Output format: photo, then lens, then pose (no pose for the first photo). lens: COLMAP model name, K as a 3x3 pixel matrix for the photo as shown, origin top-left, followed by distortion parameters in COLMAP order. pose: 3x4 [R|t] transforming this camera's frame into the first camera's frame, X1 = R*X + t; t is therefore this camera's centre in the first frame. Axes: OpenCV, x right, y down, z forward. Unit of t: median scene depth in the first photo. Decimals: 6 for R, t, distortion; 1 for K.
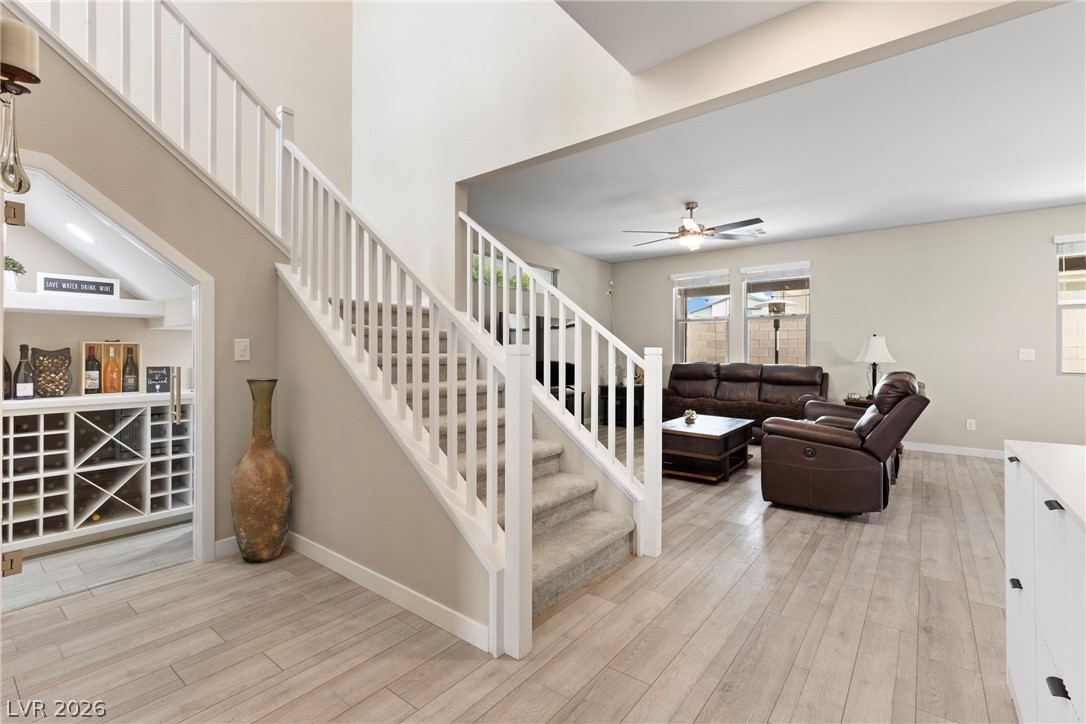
lens RADIAL K [[485.0, 0, 543.1], [0, 485.0, 353.1], [0, 0, 1]] dist [0.005030, -0.000534]
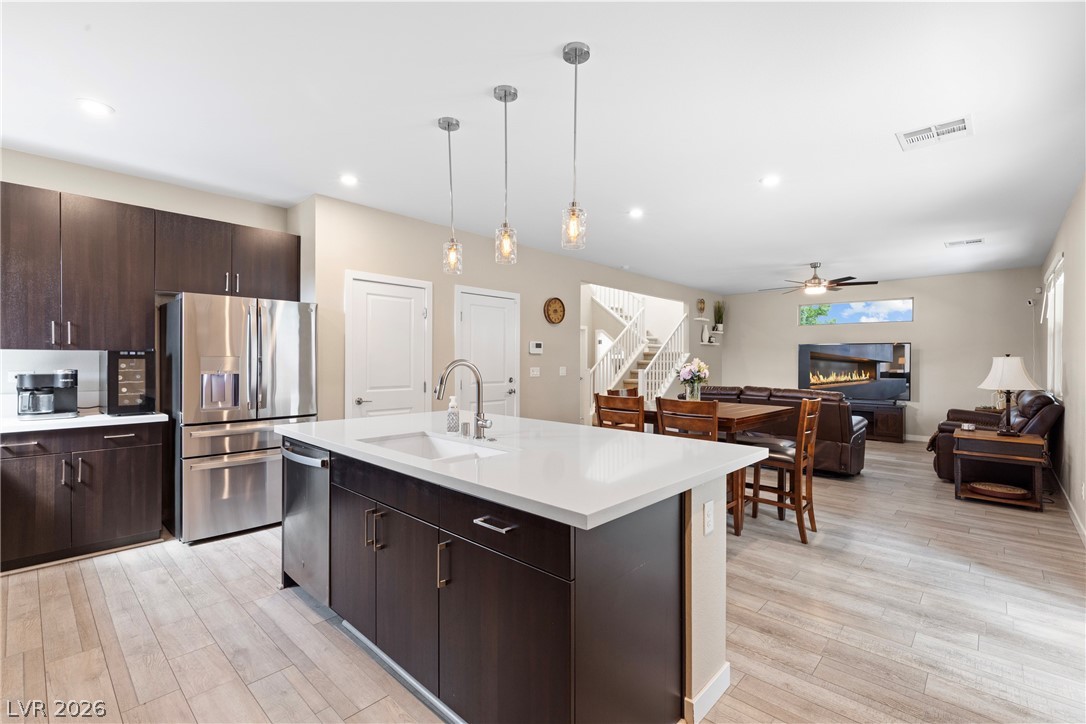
lens RADIAL K [[485.0, 0, 546.3], [0, 485.0, 364.0], [0, 0, 1]] dist [0.005030, -0.000534]
pose [[-0.089279, -0.000989, -0.996006, 1.385139], [-0.001454, 0.999999, -0.000863, -0.018565], [0.996006, 0.001371, -0.089281, 0.291596]]
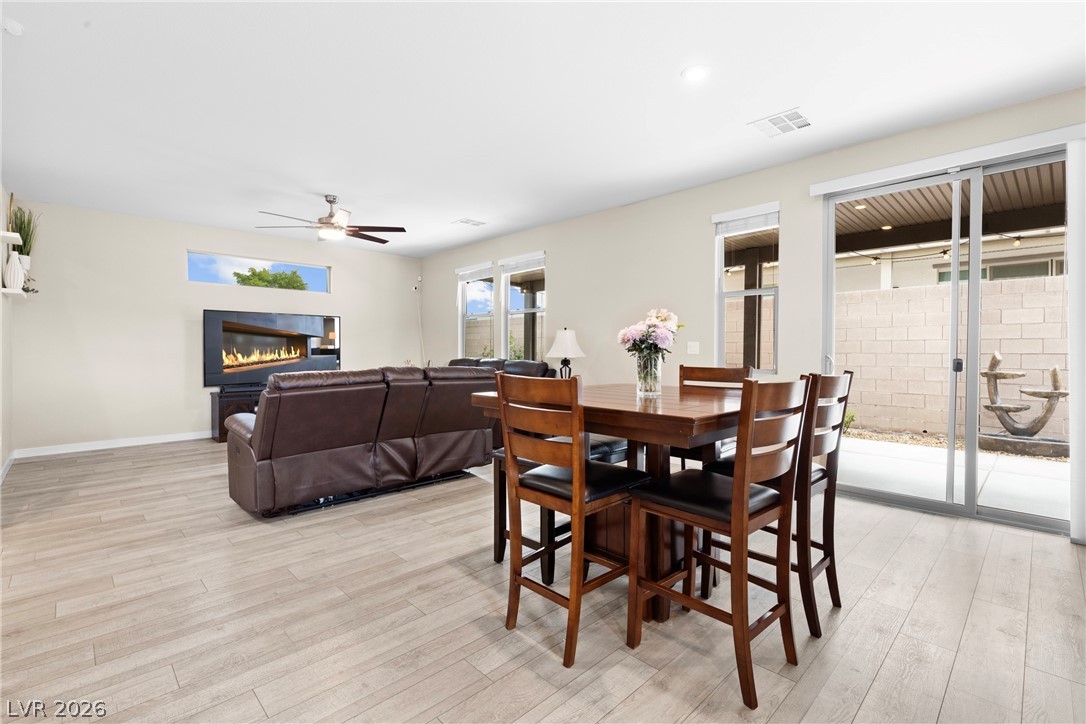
lens RADIAL K [[485.0, 0, 553.0], [0, 485.0, 355.9], [0, 0, 1]] dist [0.005030, -0.000534]
pose [[0.991798, -0.001051, -0.127811, 0.700364], [0.002902, 0.999894, 0.014294, 0.002319], [0.127782, -0.014547, 0.991696, 0.060823]]
